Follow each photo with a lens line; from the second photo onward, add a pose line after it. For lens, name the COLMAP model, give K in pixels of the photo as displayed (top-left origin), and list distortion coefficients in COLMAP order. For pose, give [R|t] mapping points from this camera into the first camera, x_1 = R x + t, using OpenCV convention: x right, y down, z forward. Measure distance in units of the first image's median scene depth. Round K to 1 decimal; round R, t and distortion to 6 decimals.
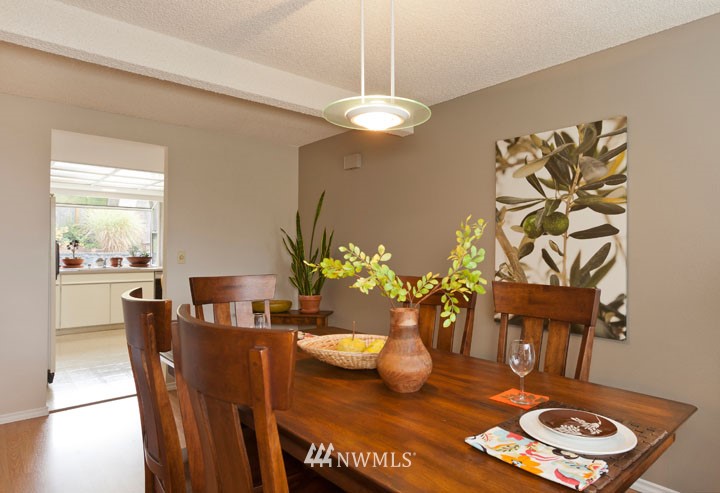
lens RADIAL K [[436.7, 0, 360.0], [0, 436.7, 246.5], [0, 0, 1]] dist [0.000536, 0.000256]
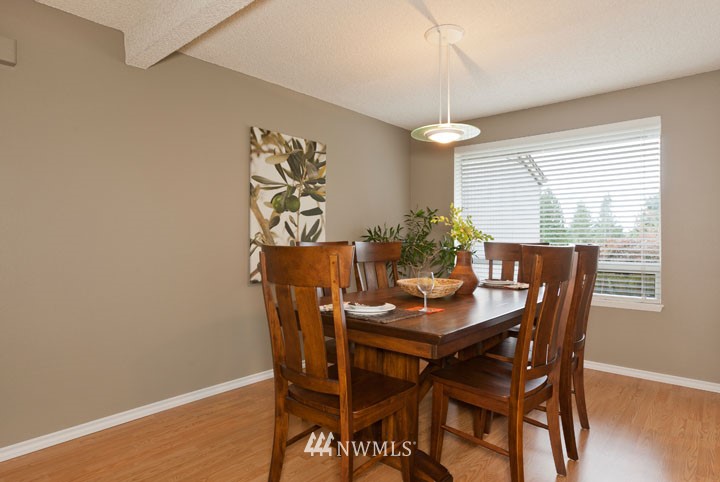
lens RADIAL K [[424.9, 0, 360.8], [0, 424.9, 235.7], [0, 0, 1]] dist [-0.002535, -0.000278]
pose [[-0.135789, 0.001816, 0.990736, -0.912668], [-0.012066, 0.999921, -0.003487, 0.051221], [-0.990664, -0.012428, -0.135757, 0.949618]]
